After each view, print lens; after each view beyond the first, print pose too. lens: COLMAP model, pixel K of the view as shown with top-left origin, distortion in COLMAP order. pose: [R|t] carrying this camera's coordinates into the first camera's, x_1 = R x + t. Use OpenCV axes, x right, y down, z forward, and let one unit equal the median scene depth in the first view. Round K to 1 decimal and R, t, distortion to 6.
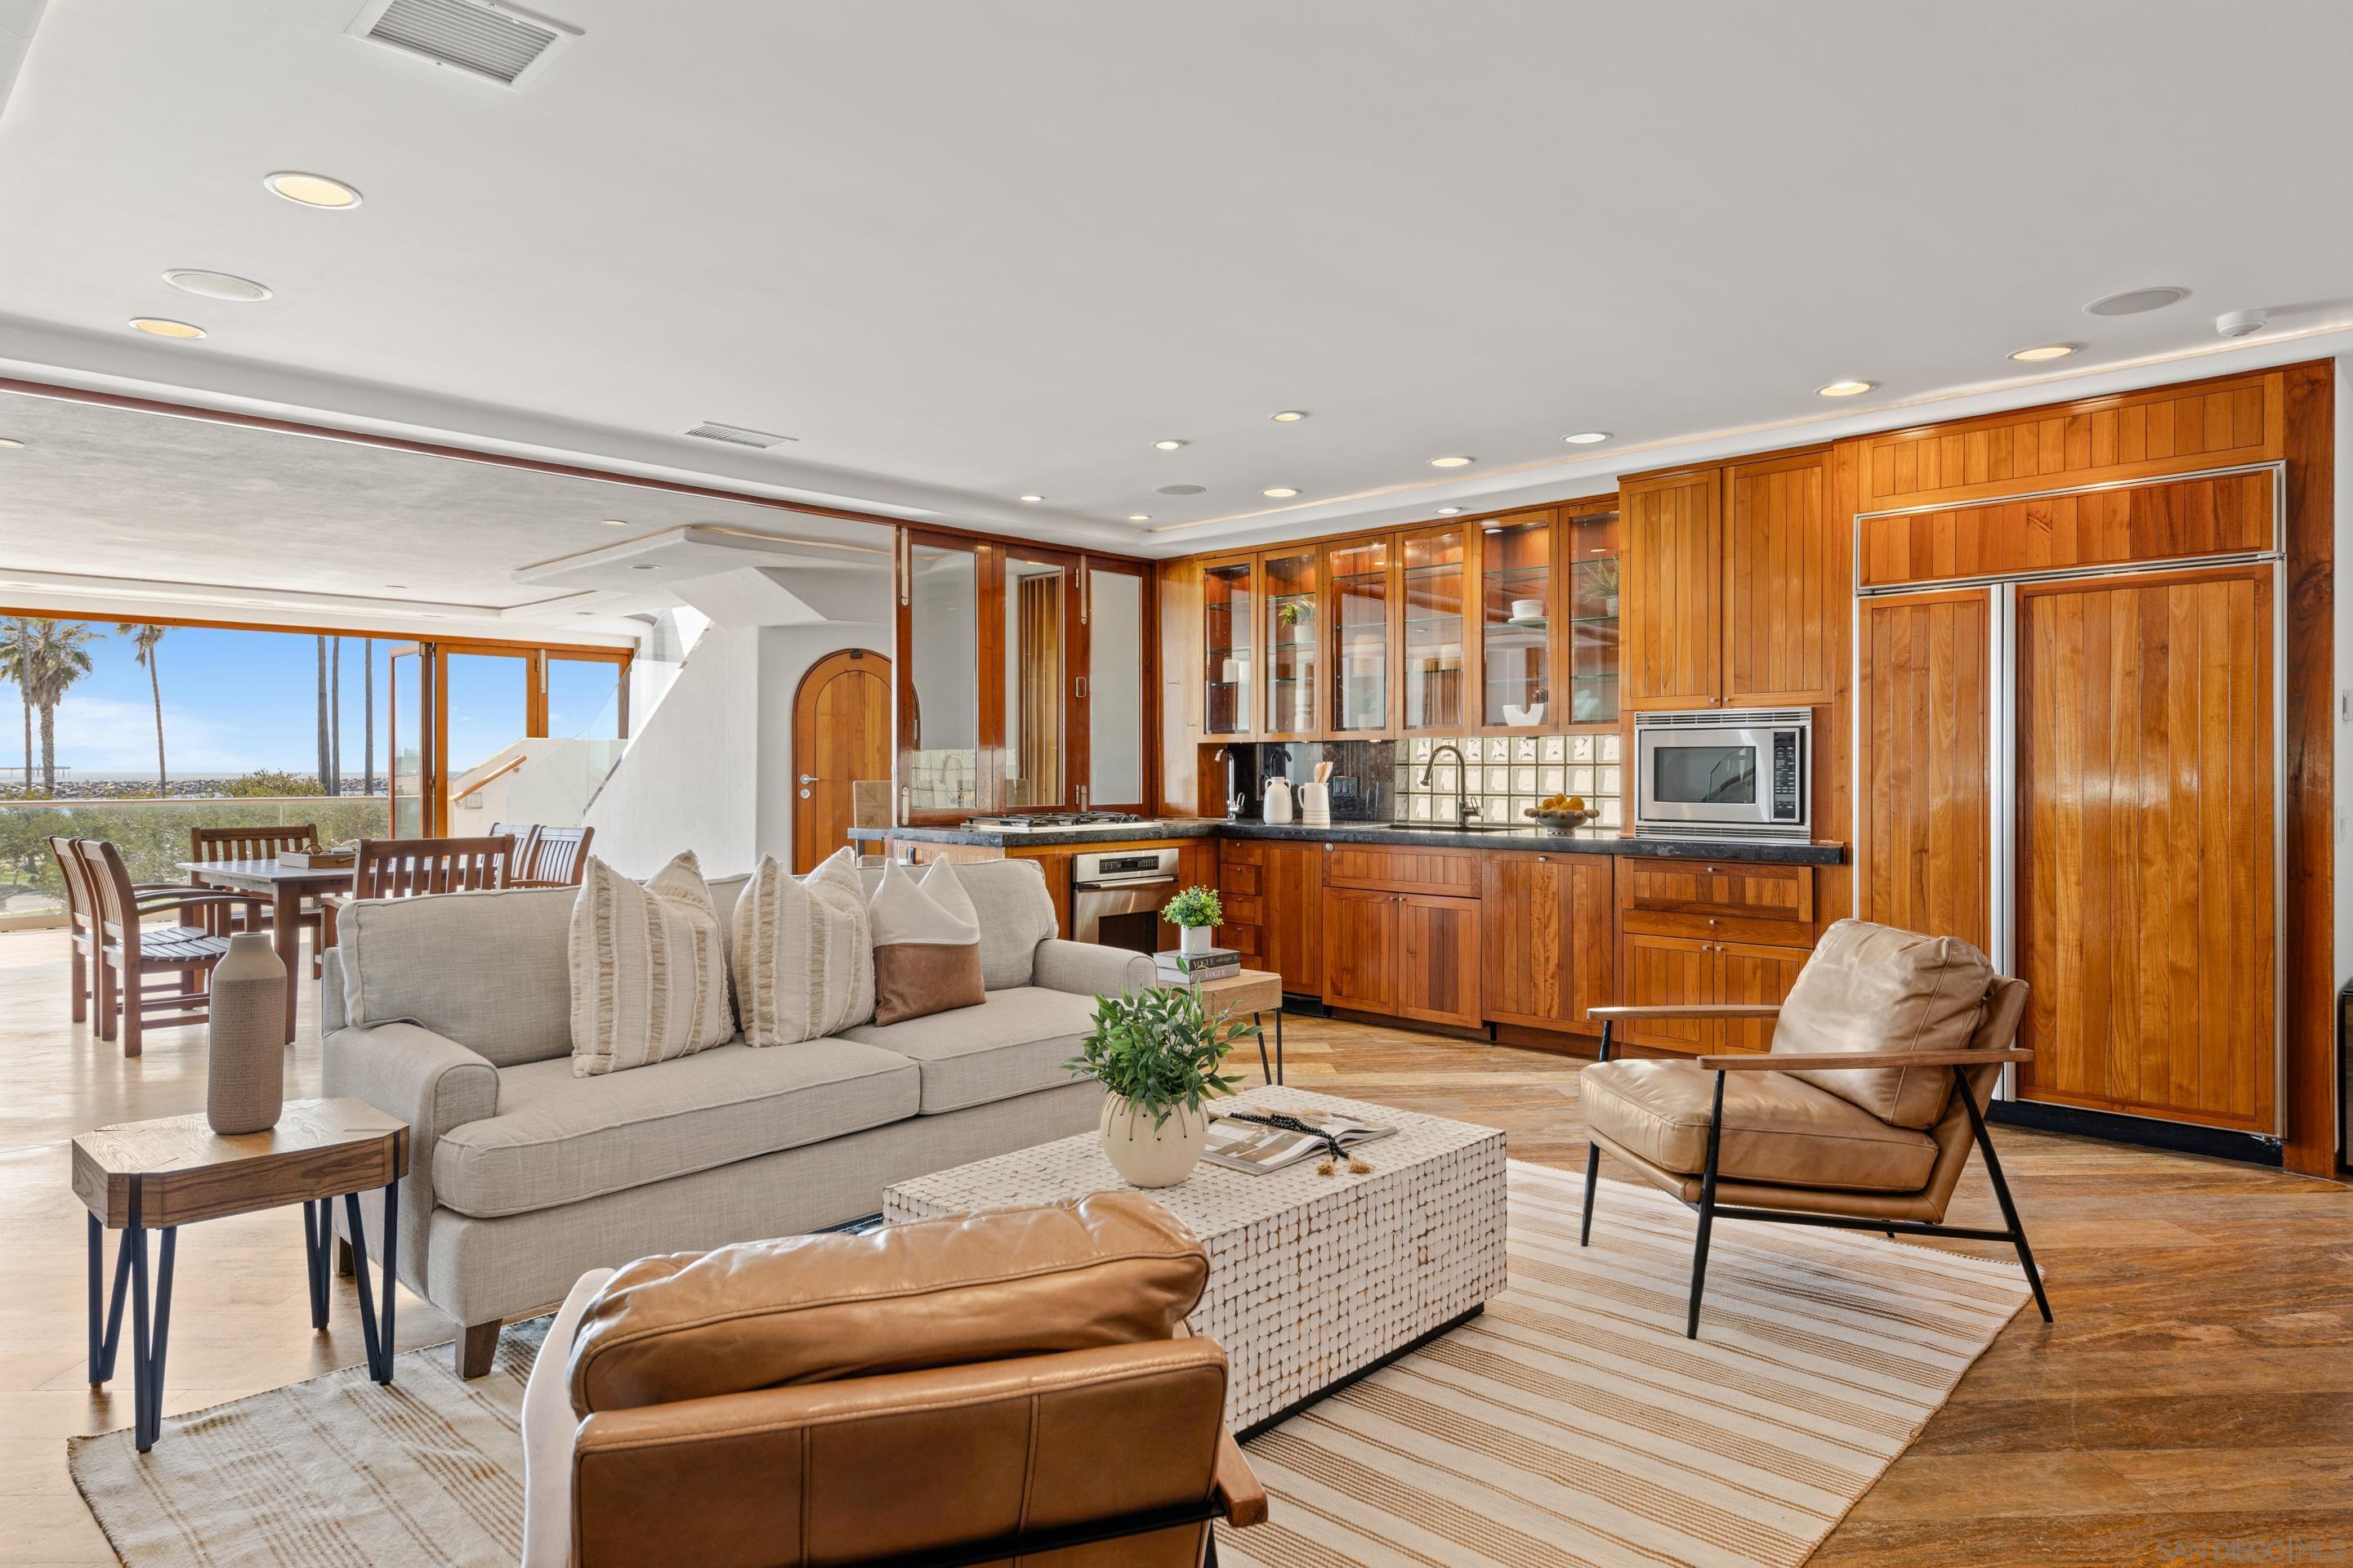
lens RADIAL K [[1373.2, 0, 1180.6], [0, 1373.2, 773.2], [0, 0, 1]] dist [0.011446, -0.013570]
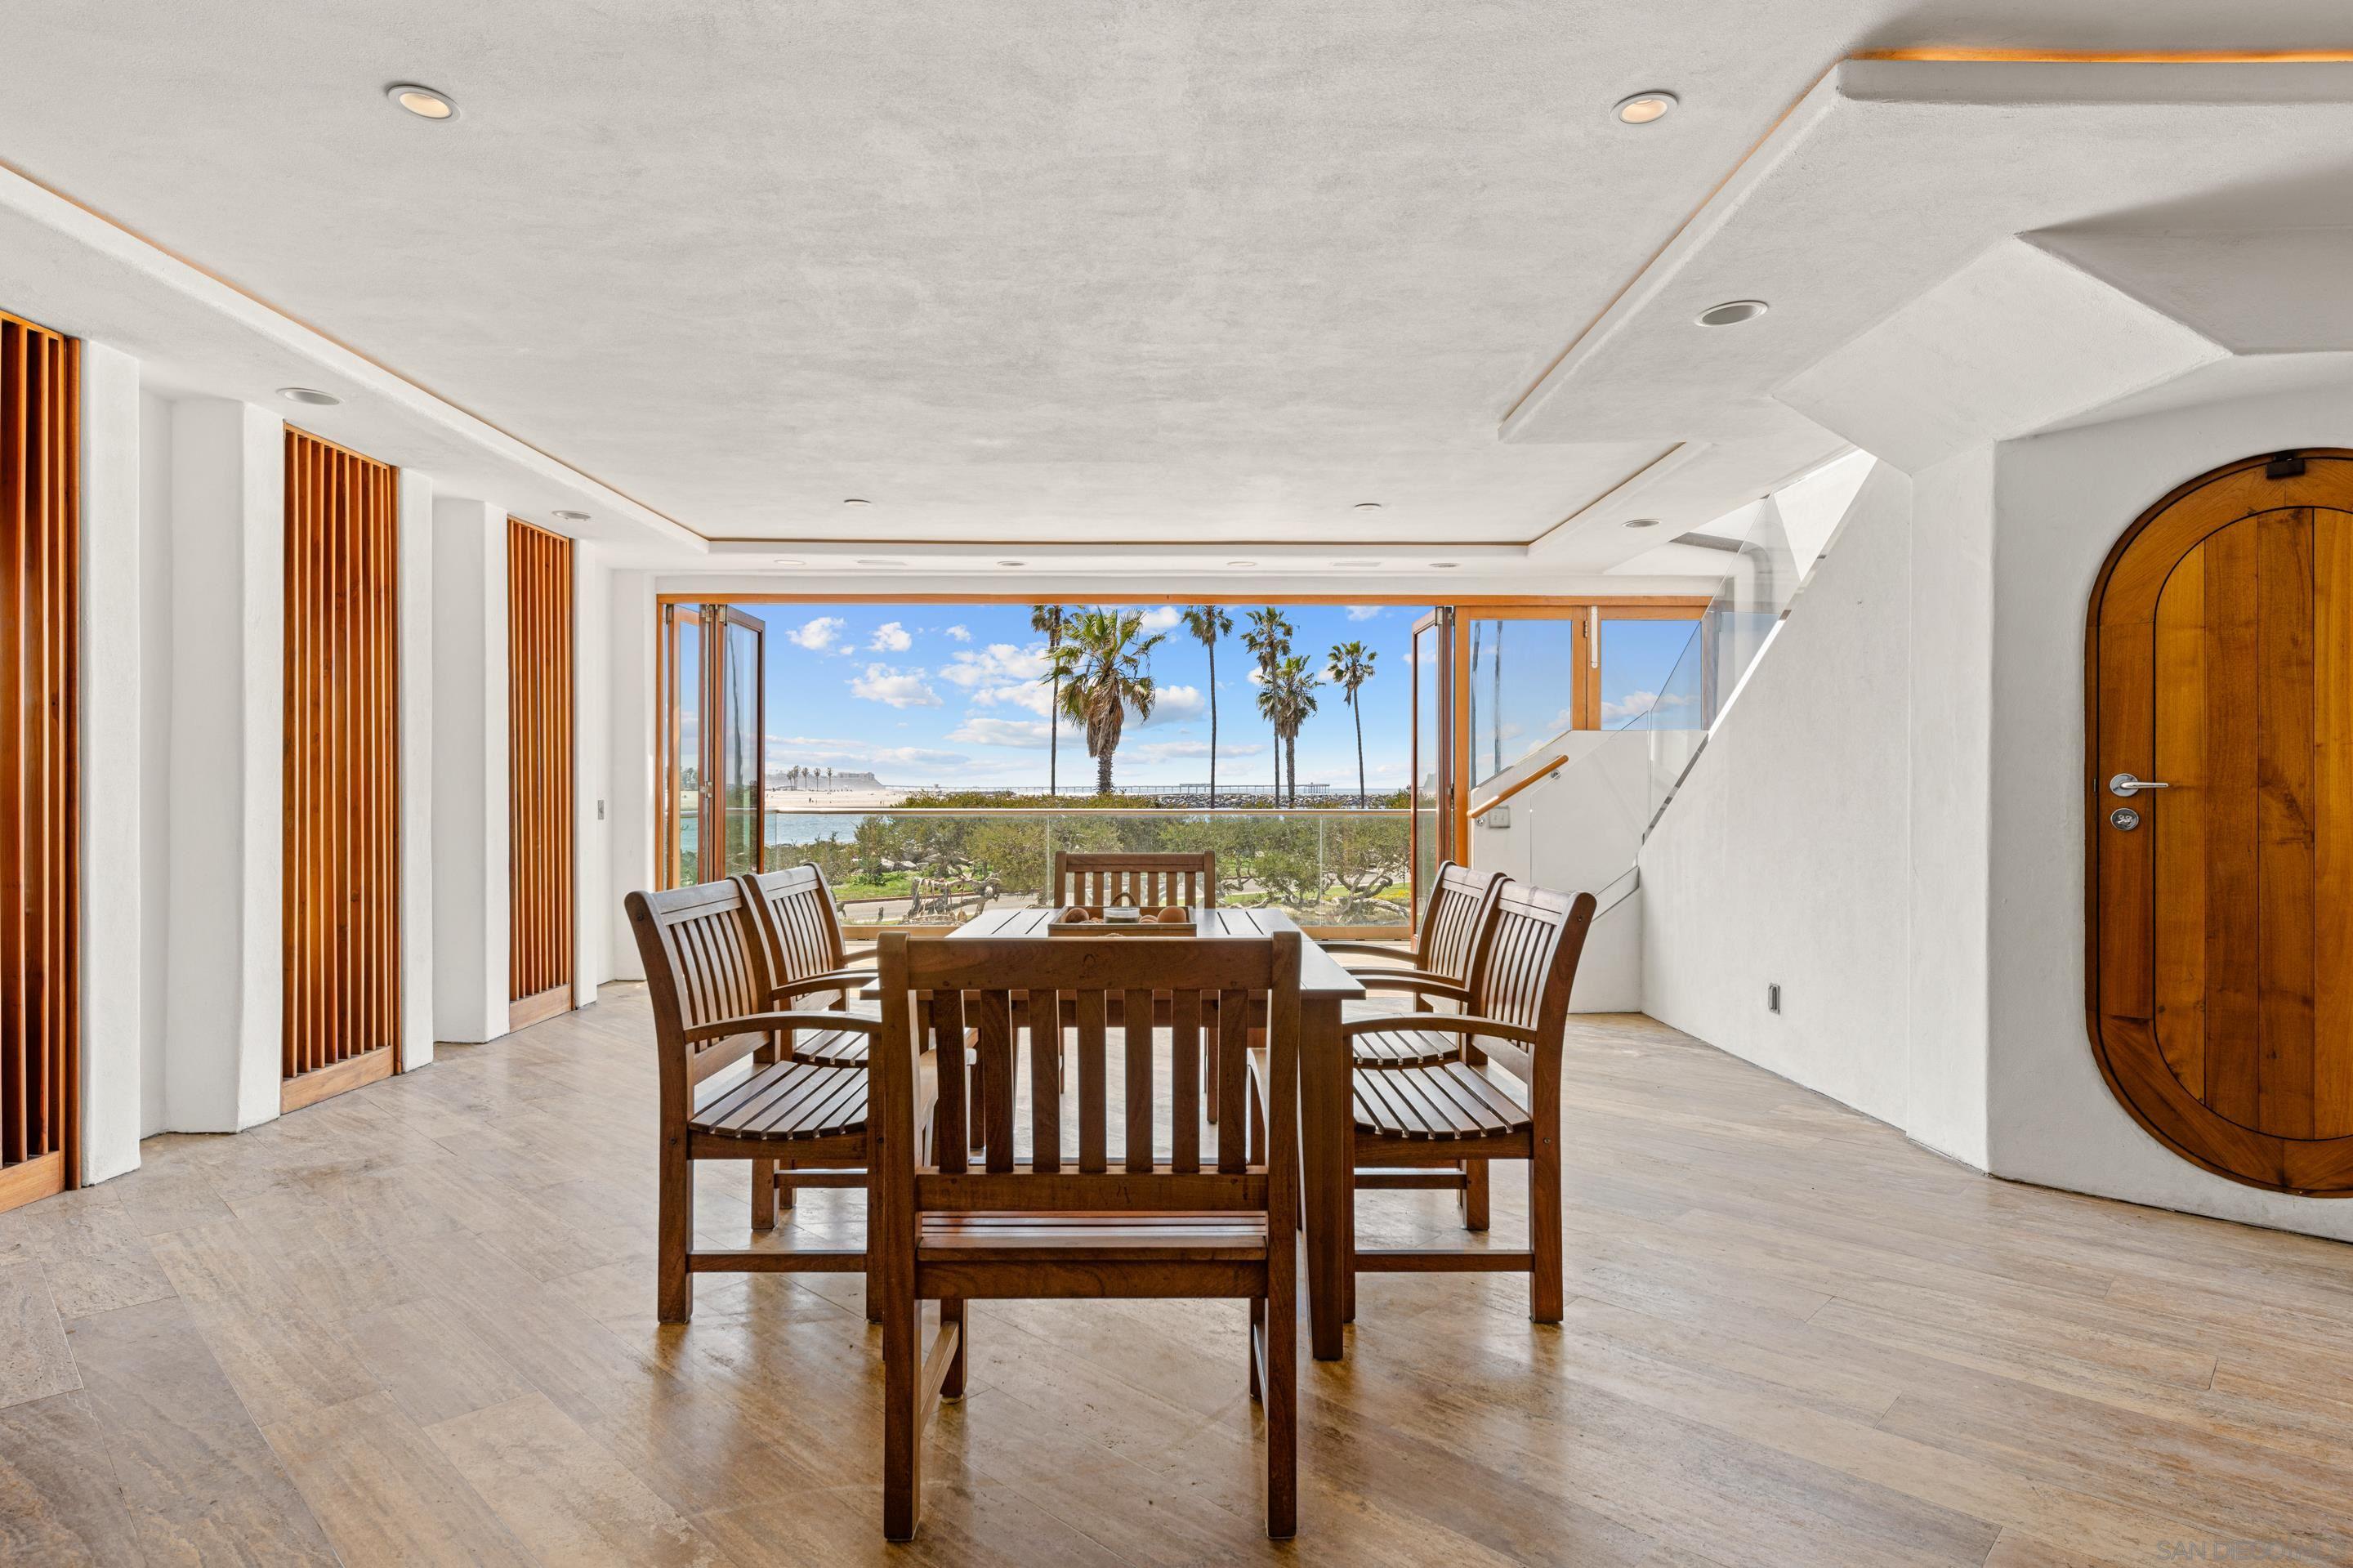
lens RADIAL K [[1235.3, 0, 1172.9], [0, 1235.3, 776.1], [0, 0, 1]] dist [0.005259, -0.003232]
pose [[0.691963, -0.003292, -0.721925, -0.383786], [-0.005403, 0.999938, -0.009739, 0.013209], [0.721913, 0.010639, 0.691902, 1.009023]]
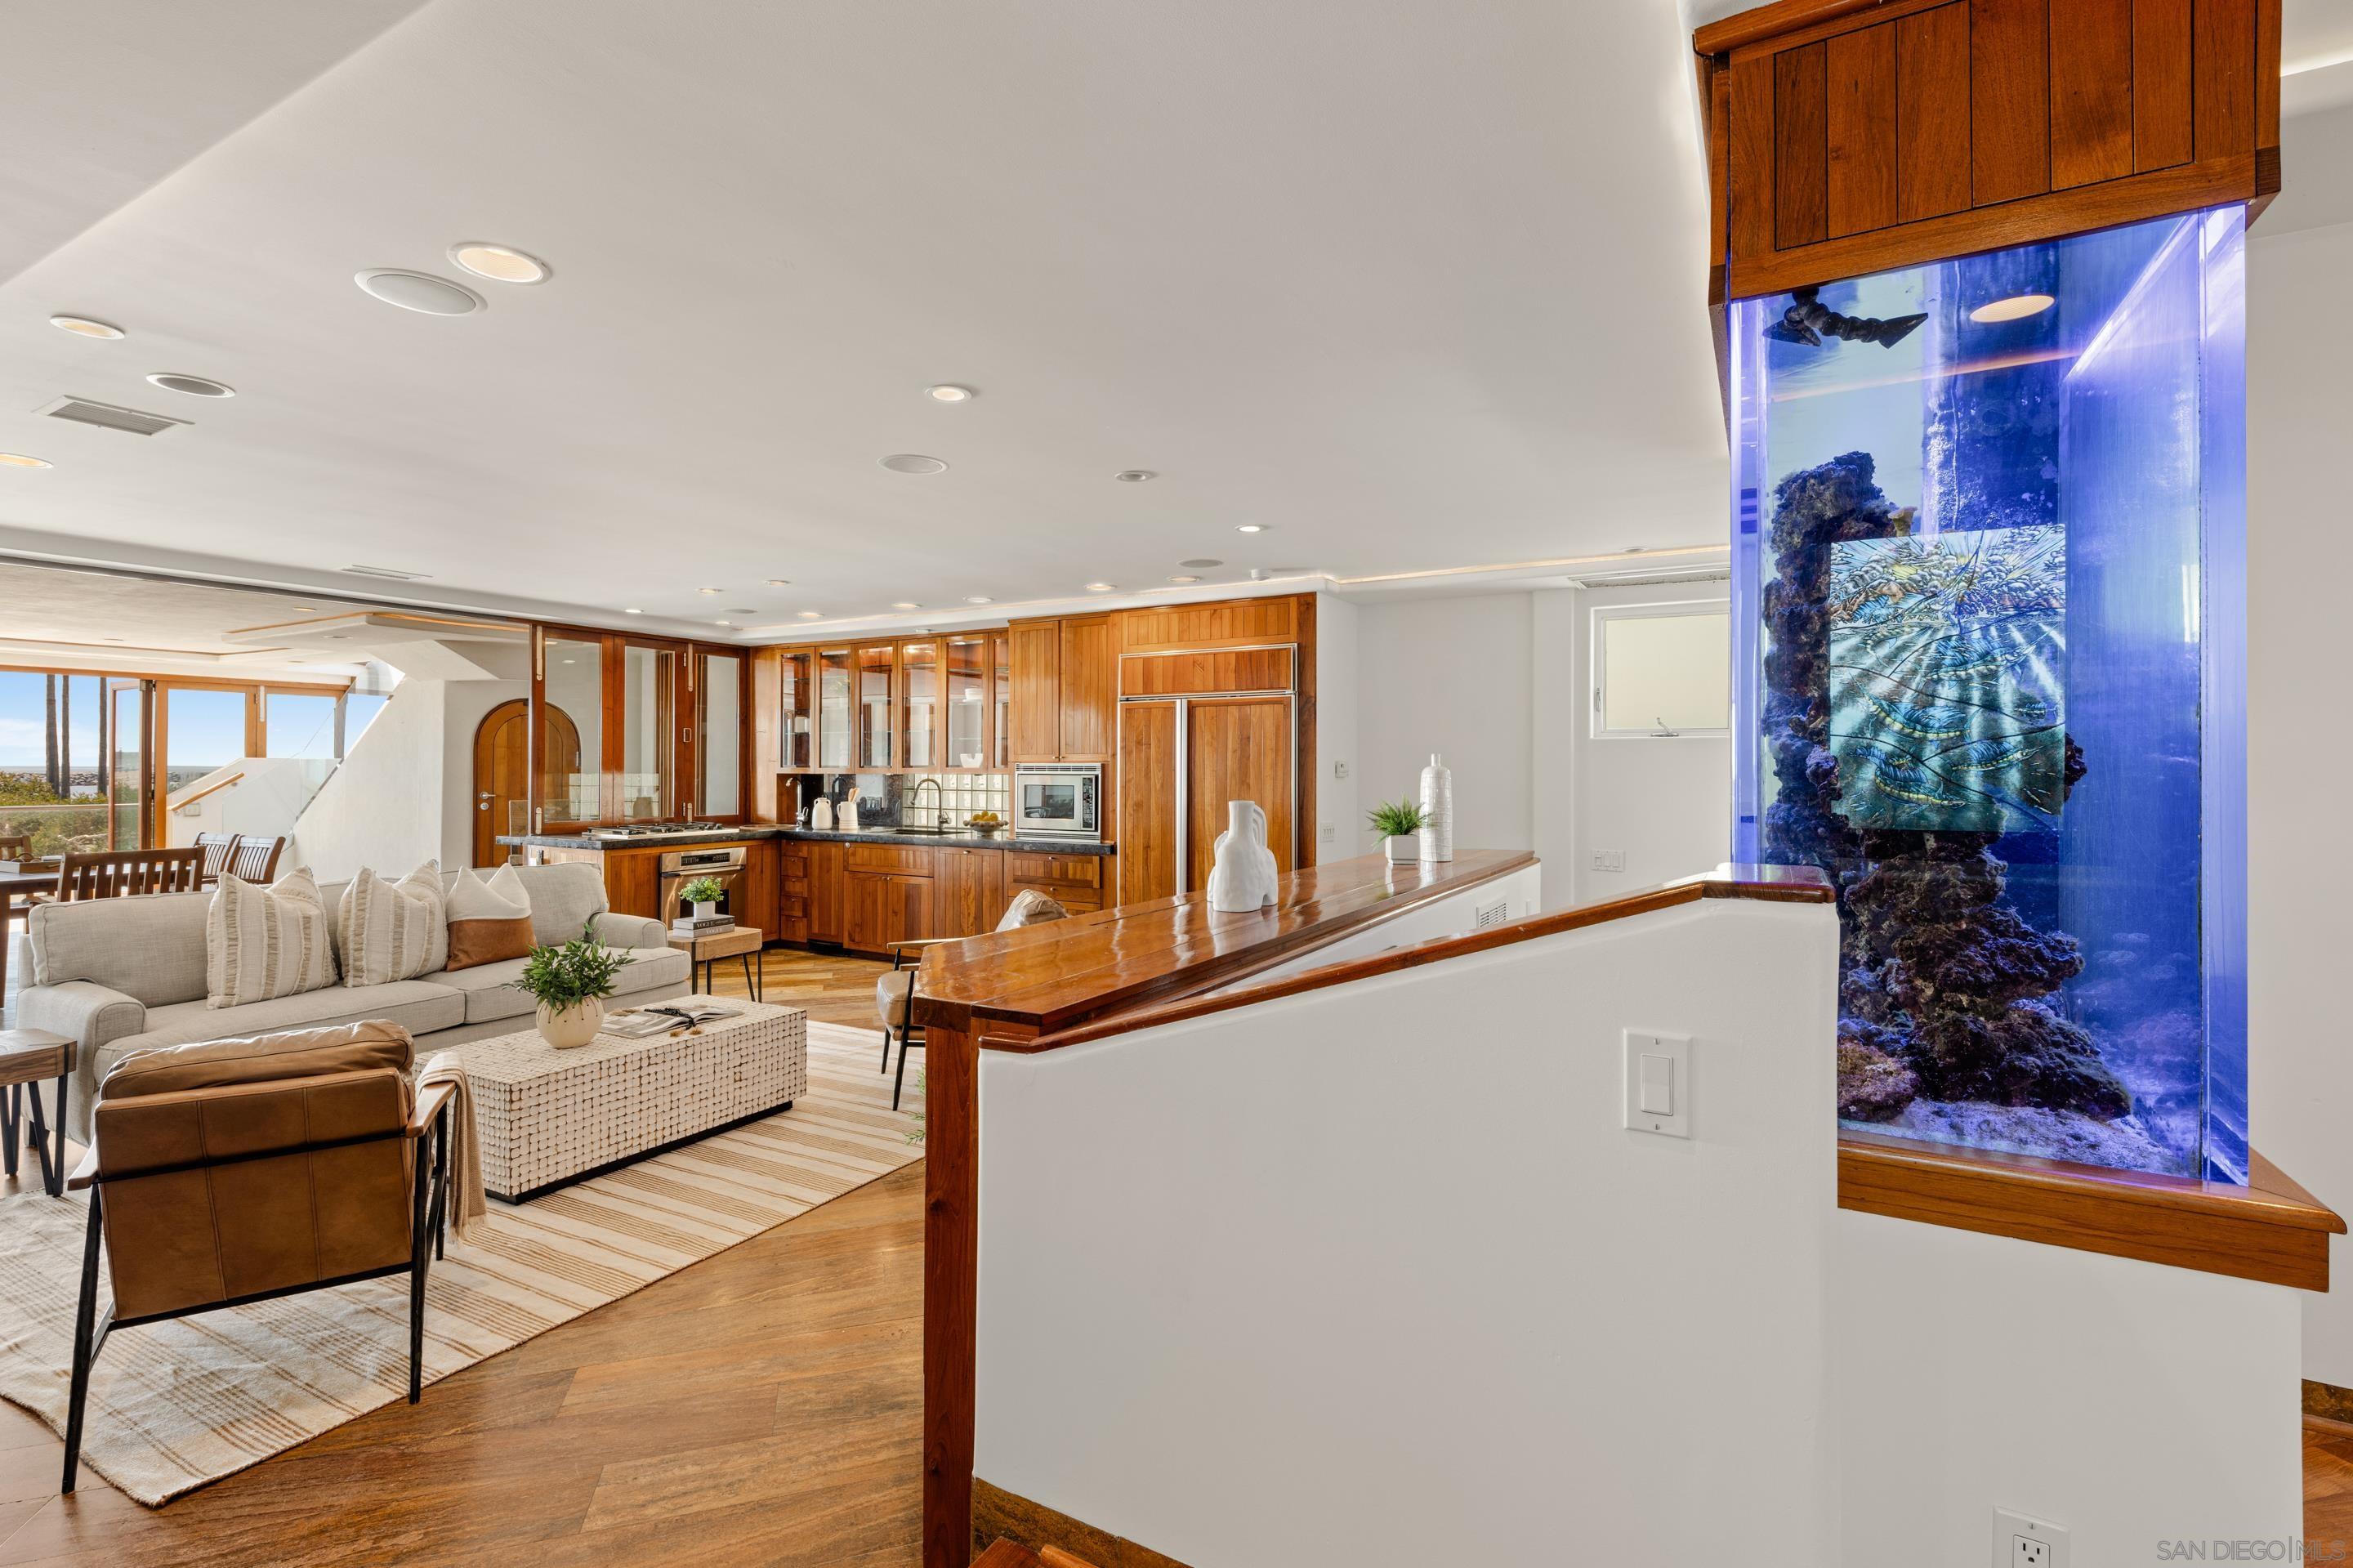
lens RADIAL K [[1061.3, 0, 1186.5], [0, 1061.3, 759.5], [0, 0, 1]] dist [0.008610, -0.006422]
pose [[0.966363, 0.004718, 0.257138, 0.229280], [-0.002258, 0.999949, -0.009860, -0.041942], [-0.257171, 0.008948, 0.966324, -0.333974]]
